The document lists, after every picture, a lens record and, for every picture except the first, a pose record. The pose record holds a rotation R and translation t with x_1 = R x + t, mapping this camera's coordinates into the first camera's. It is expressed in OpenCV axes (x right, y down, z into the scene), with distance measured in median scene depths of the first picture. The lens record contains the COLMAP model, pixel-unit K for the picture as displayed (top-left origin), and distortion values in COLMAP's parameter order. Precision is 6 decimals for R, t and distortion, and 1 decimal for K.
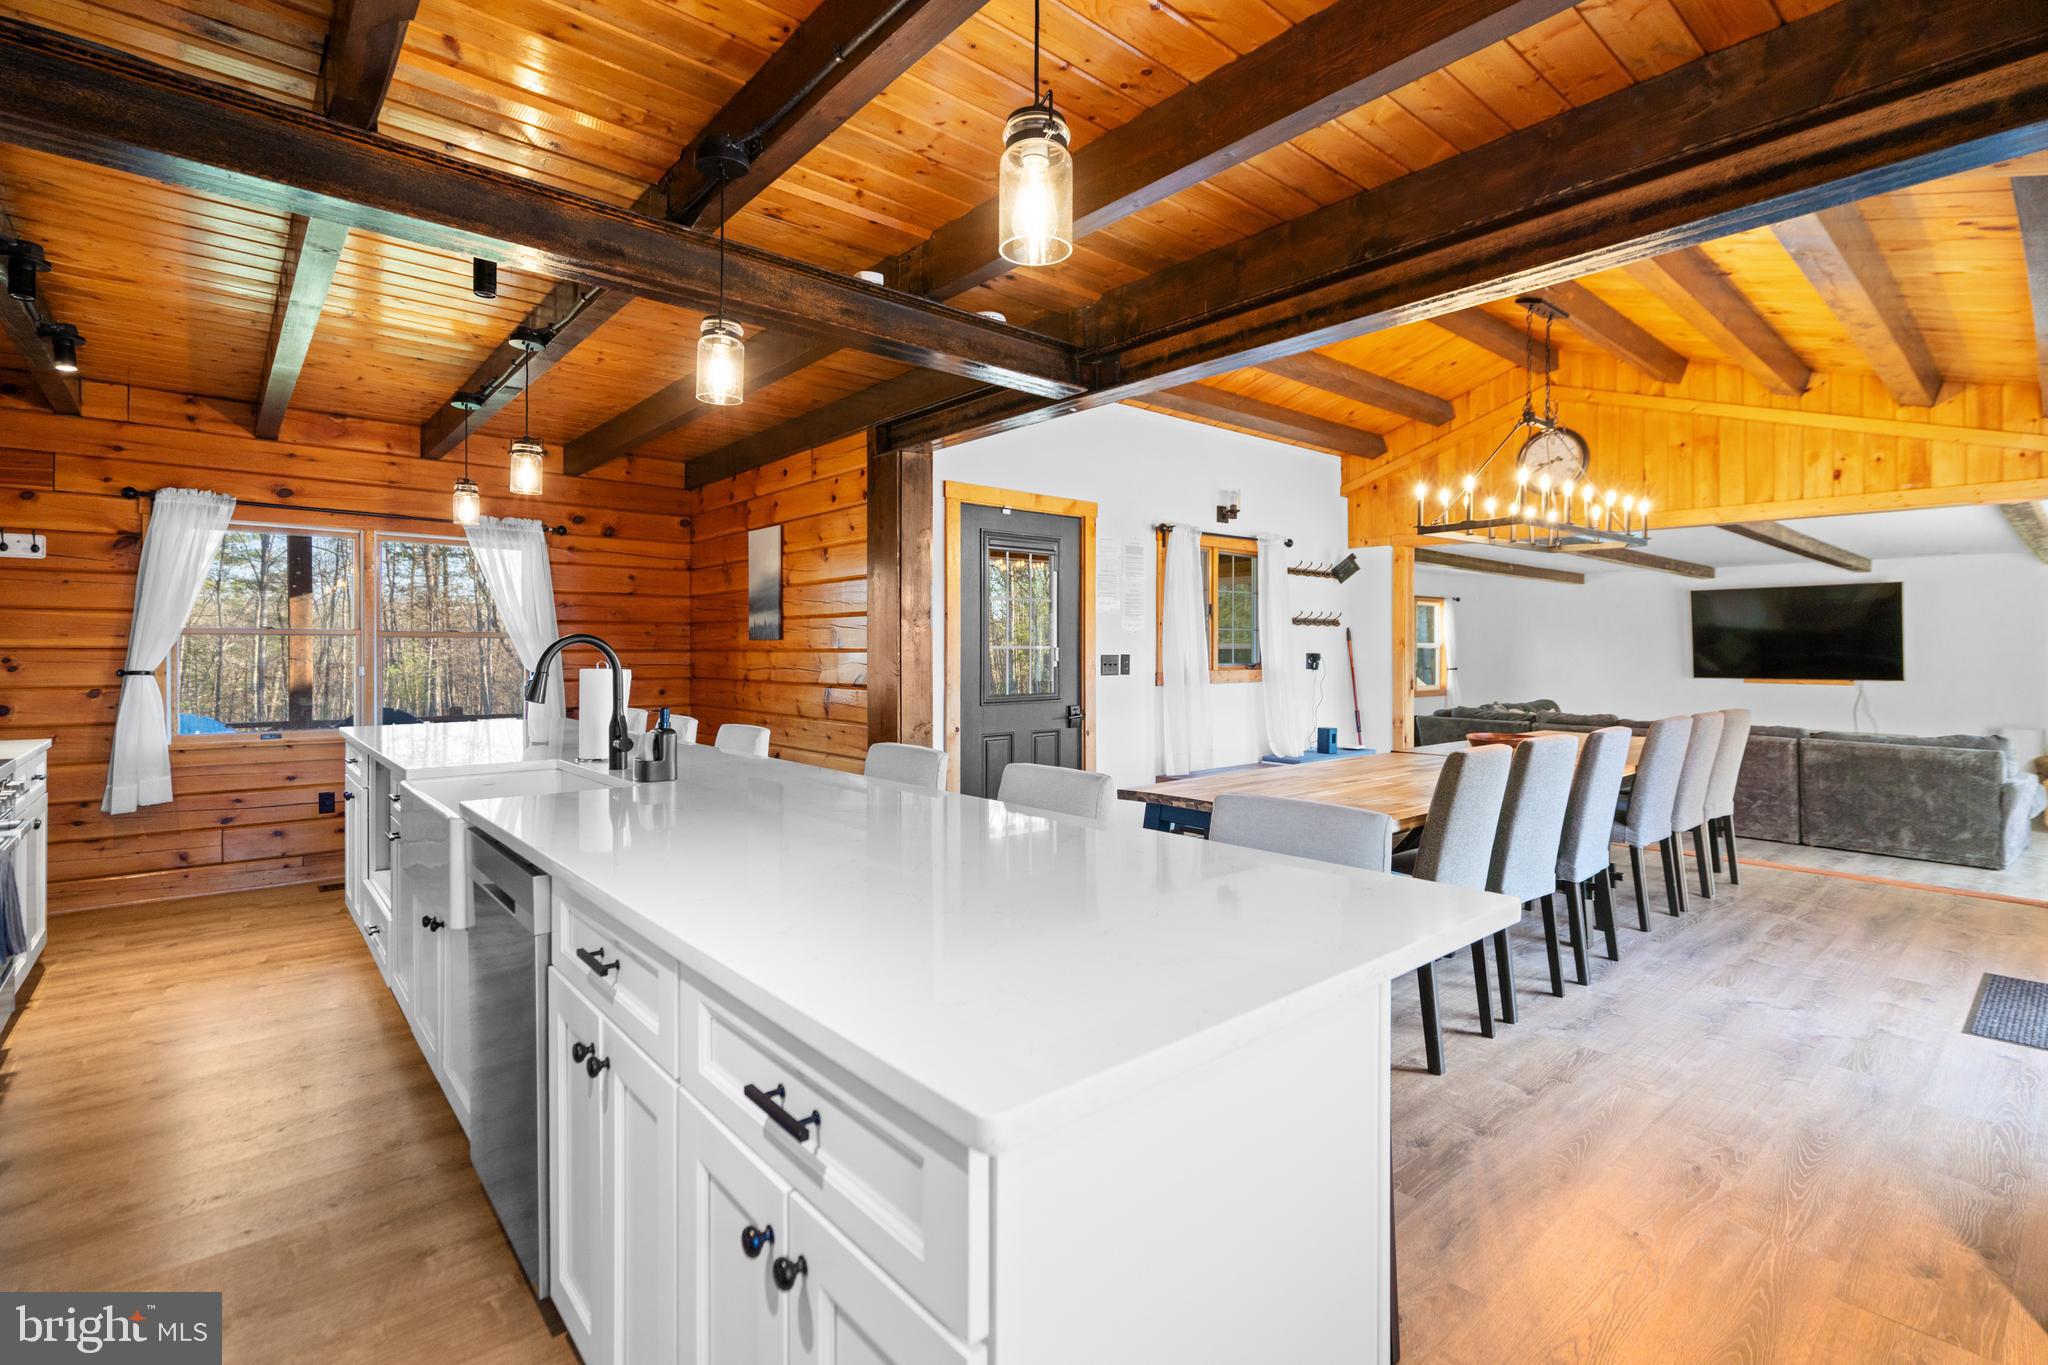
lens RADIAL K [[947.4, 0, 1019.1], [0, 947.4, 650.3], [0, 0, 1]] dist [0.000791, 0.000715]
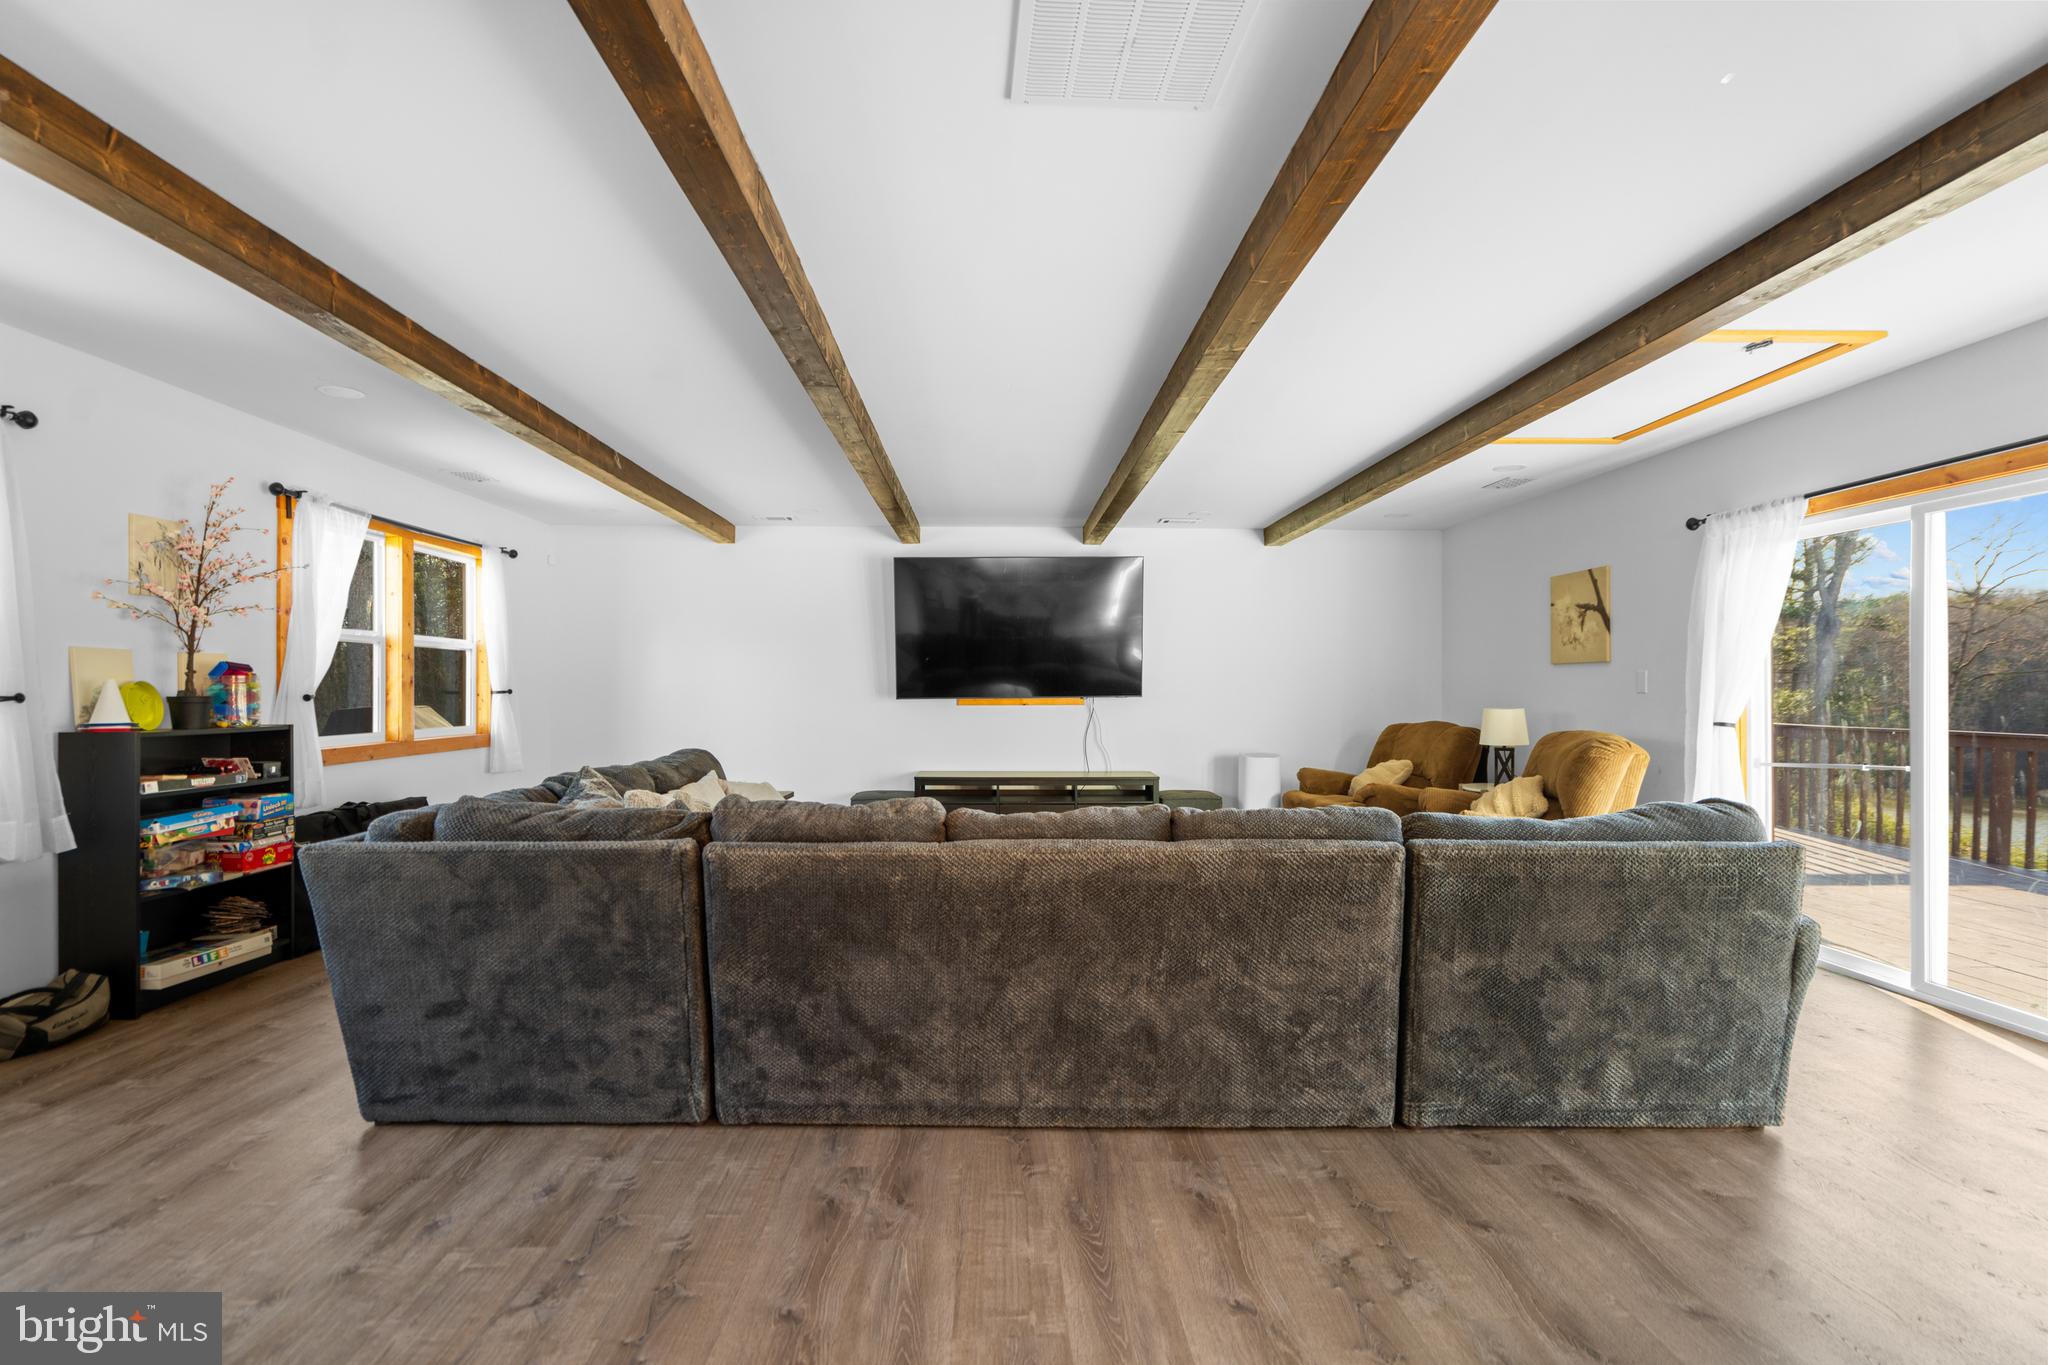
lens RADIAL K [[954.0, 0, 1007.6], [0, 954.0, 685.8], [0, 0, 1]] dist [0.001477, 0.000423]
pose [[0.641708, -0.004135, 0.766938, 0.598072], [0.005346, 0.999985, 0.000919, 0.043742], [-0.766930, 0.003510, 0.641721, 1.178270]]
